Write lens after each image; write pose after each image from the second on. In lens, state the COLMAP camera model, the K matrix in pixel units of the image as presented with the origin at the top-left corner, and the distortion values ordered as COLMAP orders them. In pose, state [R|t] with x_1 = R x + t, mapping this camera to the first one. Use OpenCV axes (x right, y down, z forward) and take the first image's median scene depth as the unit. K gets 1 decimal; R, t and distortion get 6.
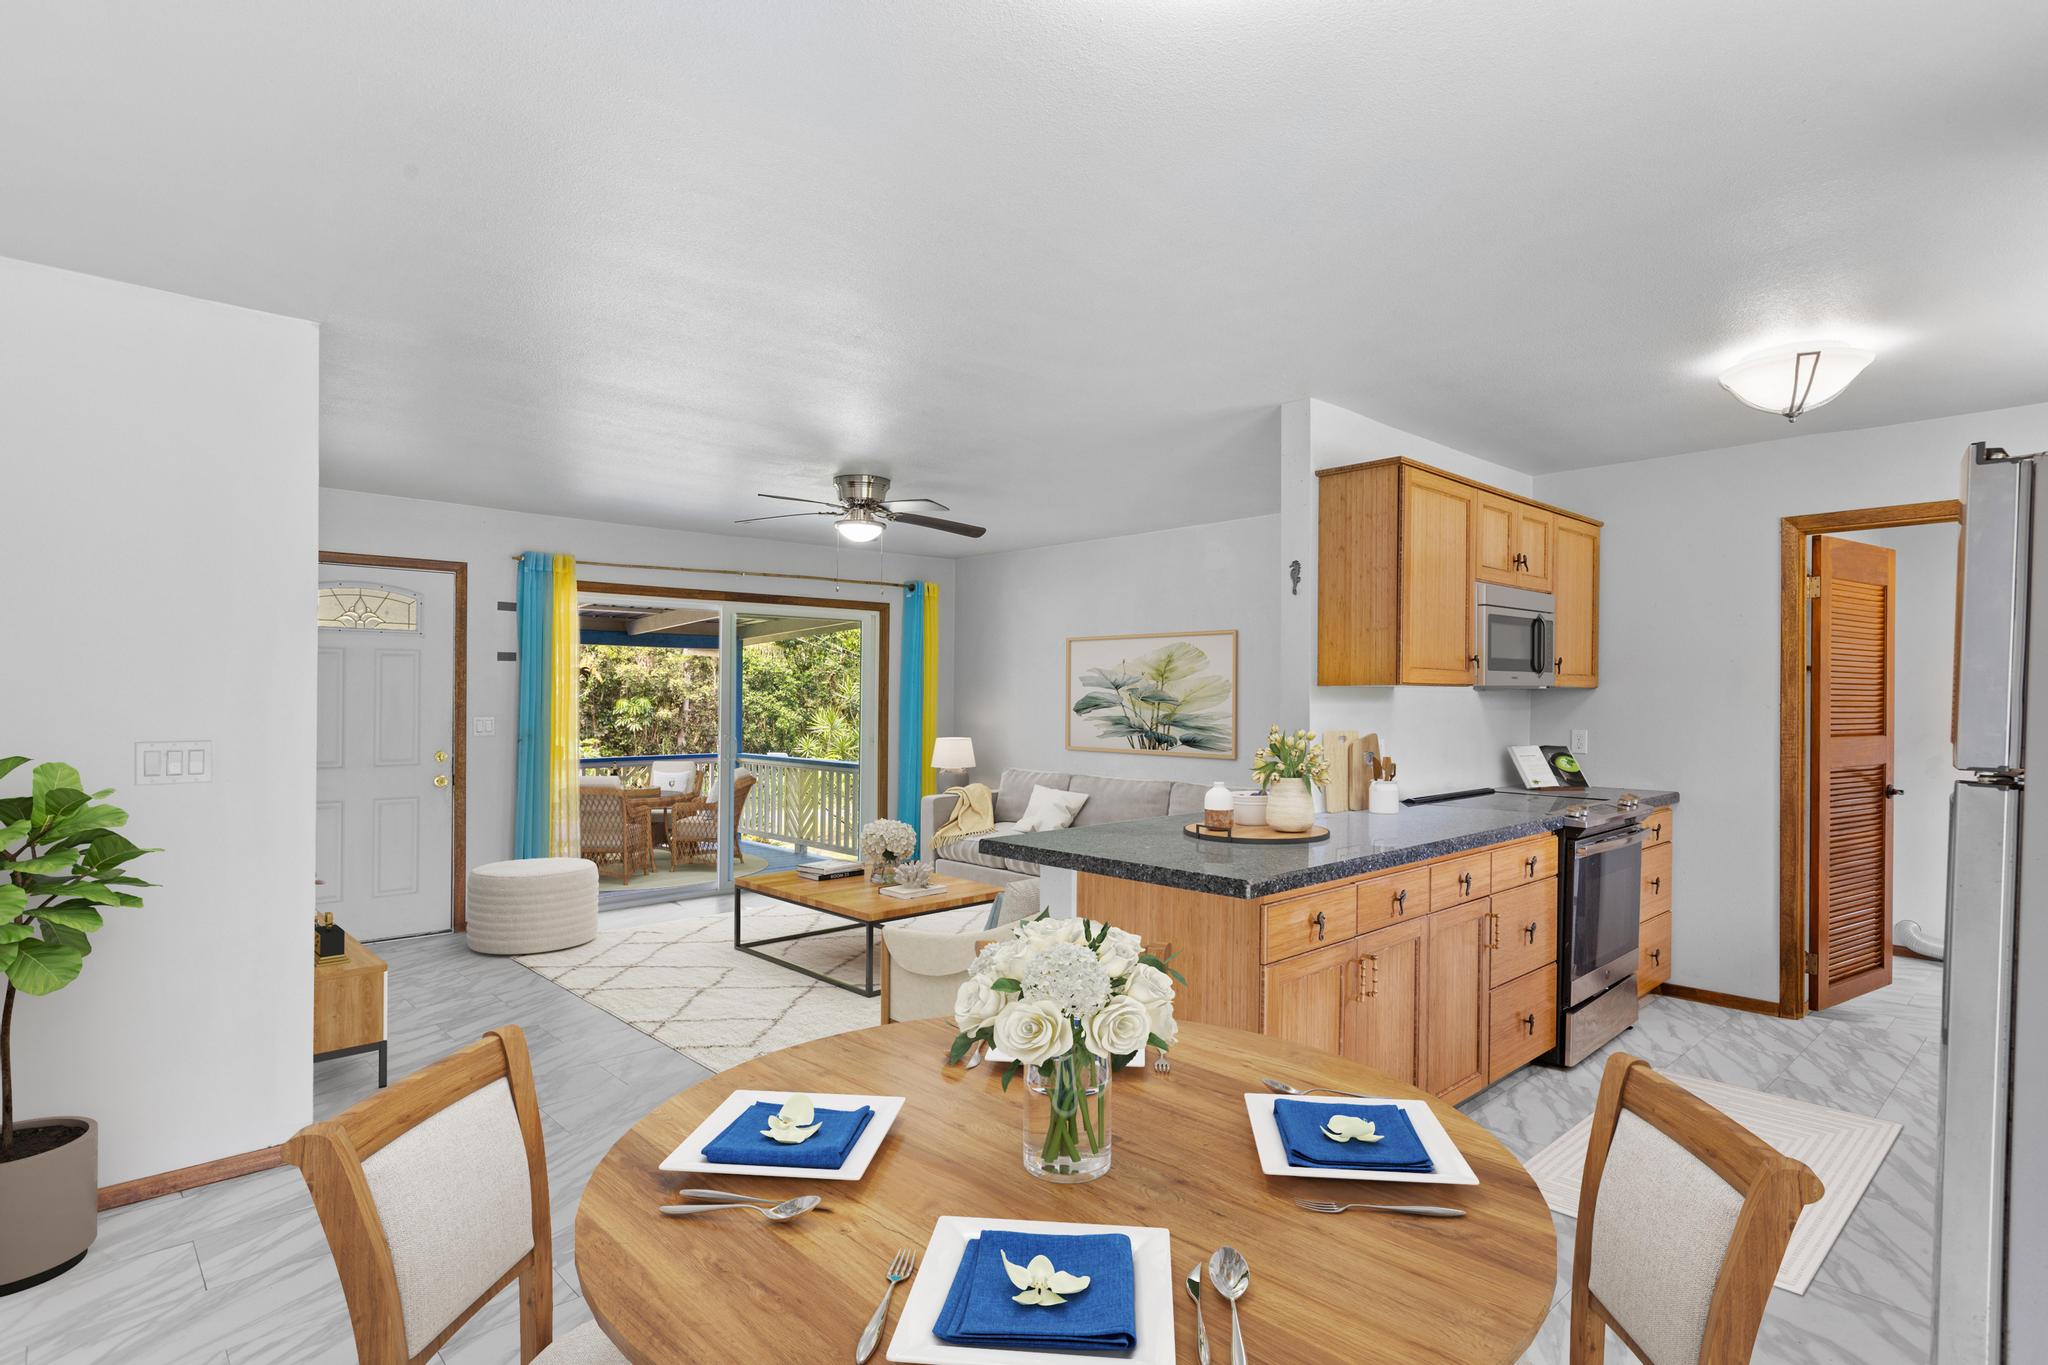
lens RADIAL K [[1067.0, 0, 1056.5], [0, 1067.0, 659.5], [0, 0, 1]] dist [-0.006666, -0.000340]
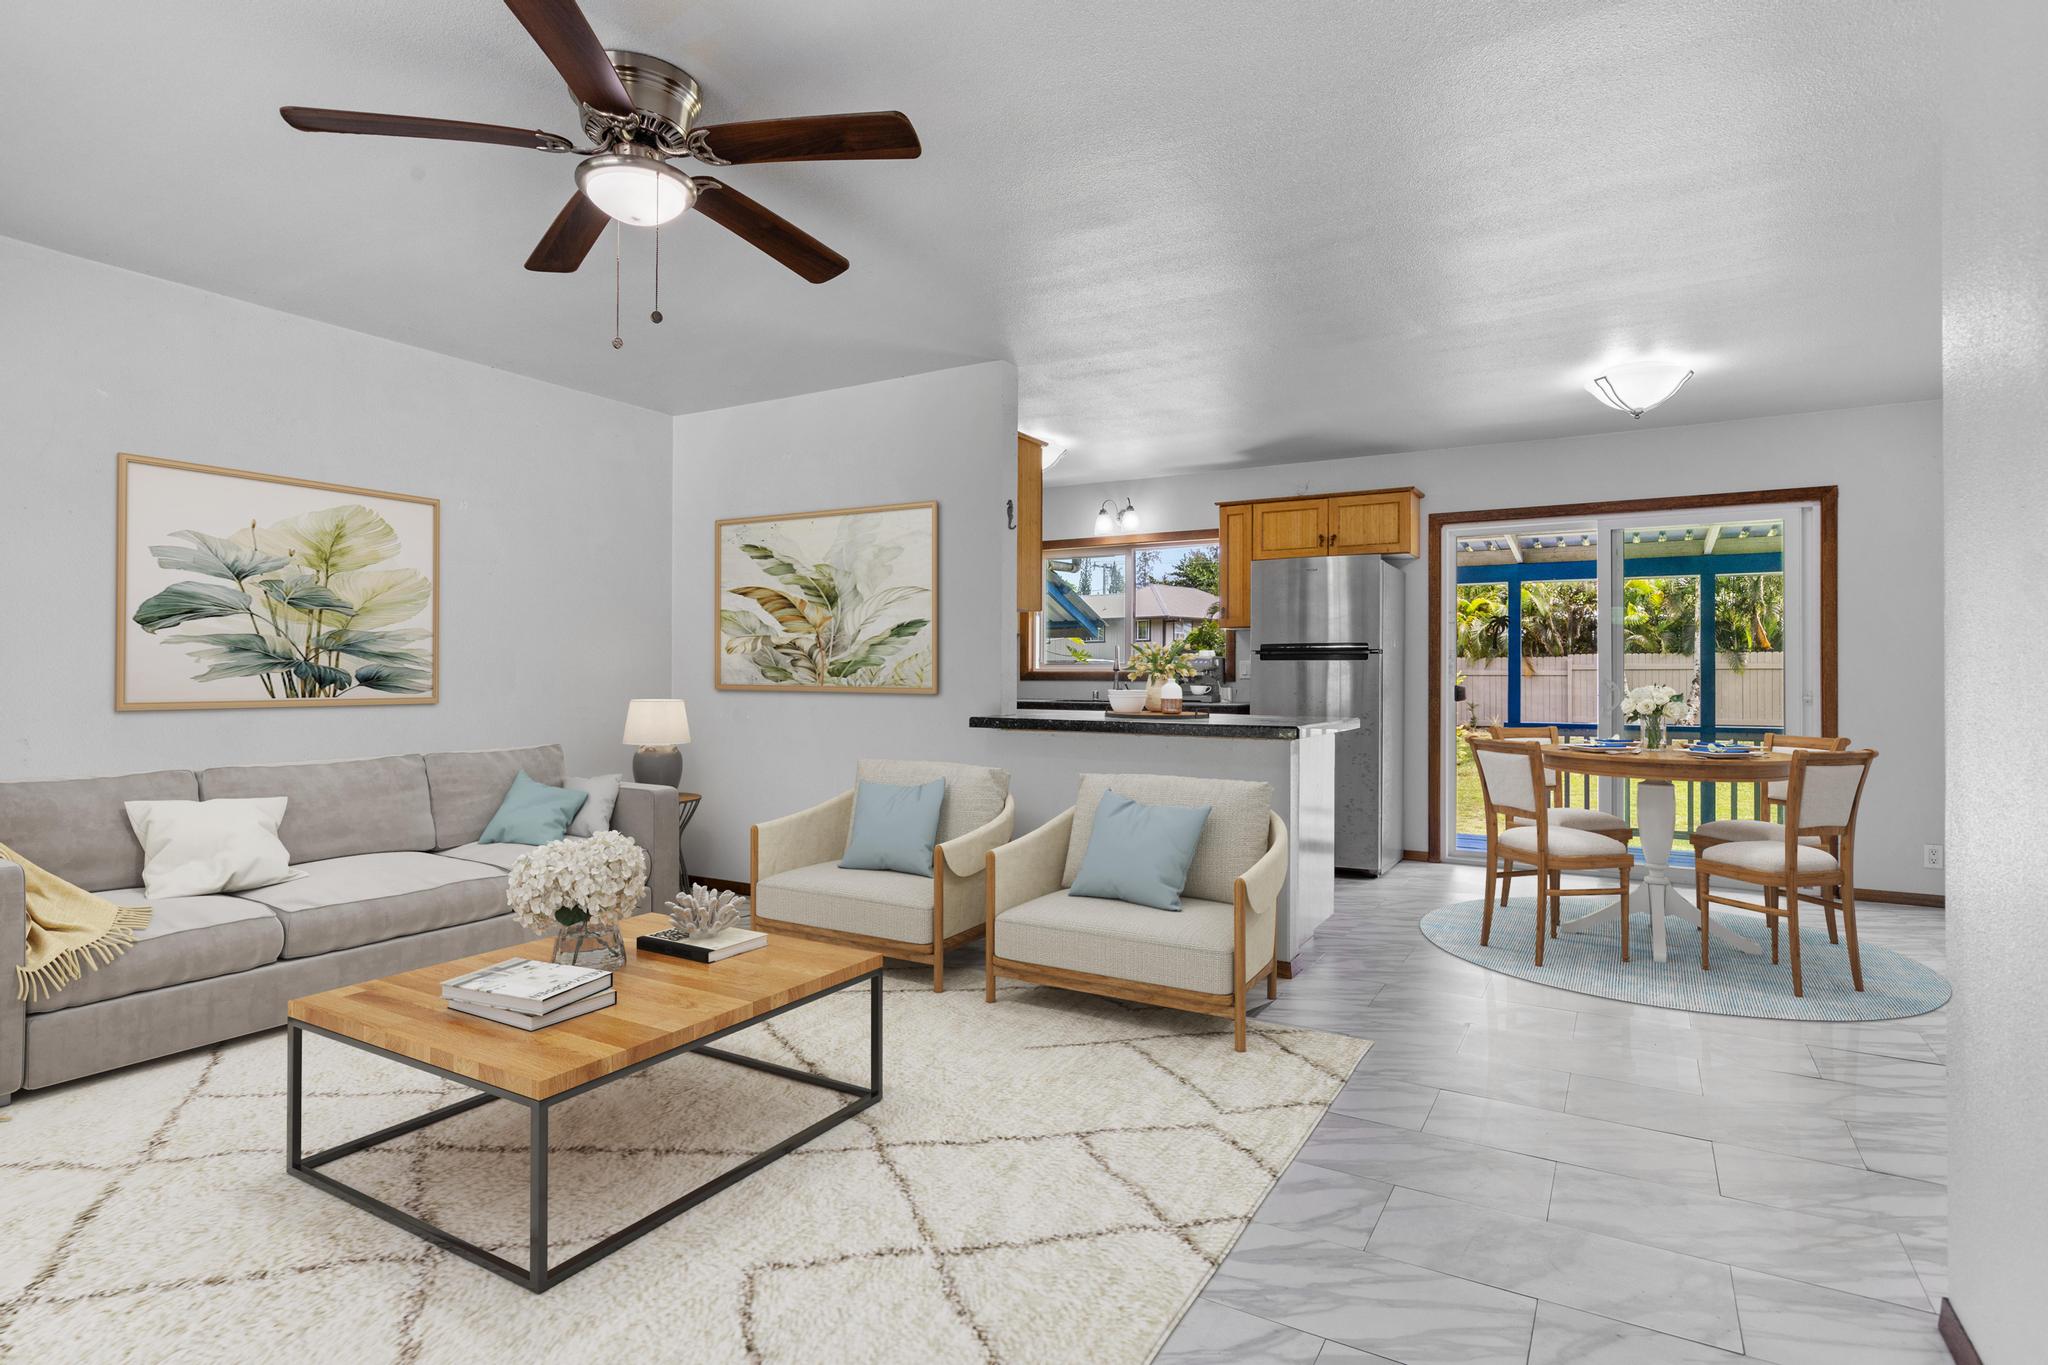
lens RADIAL K [[1067.0, 0, 1064.8], [0, 1067.0, 673.8], [0, 0, 1]] dist [-0.006666, -0.000340]
pose [[-0.256909, -0.007744, 0.966405, -0.524906], [0.001011, 0.999965, 0.008281, 0.068948], [-0.966435, 0.003104, -0.256892, 0.773998]]
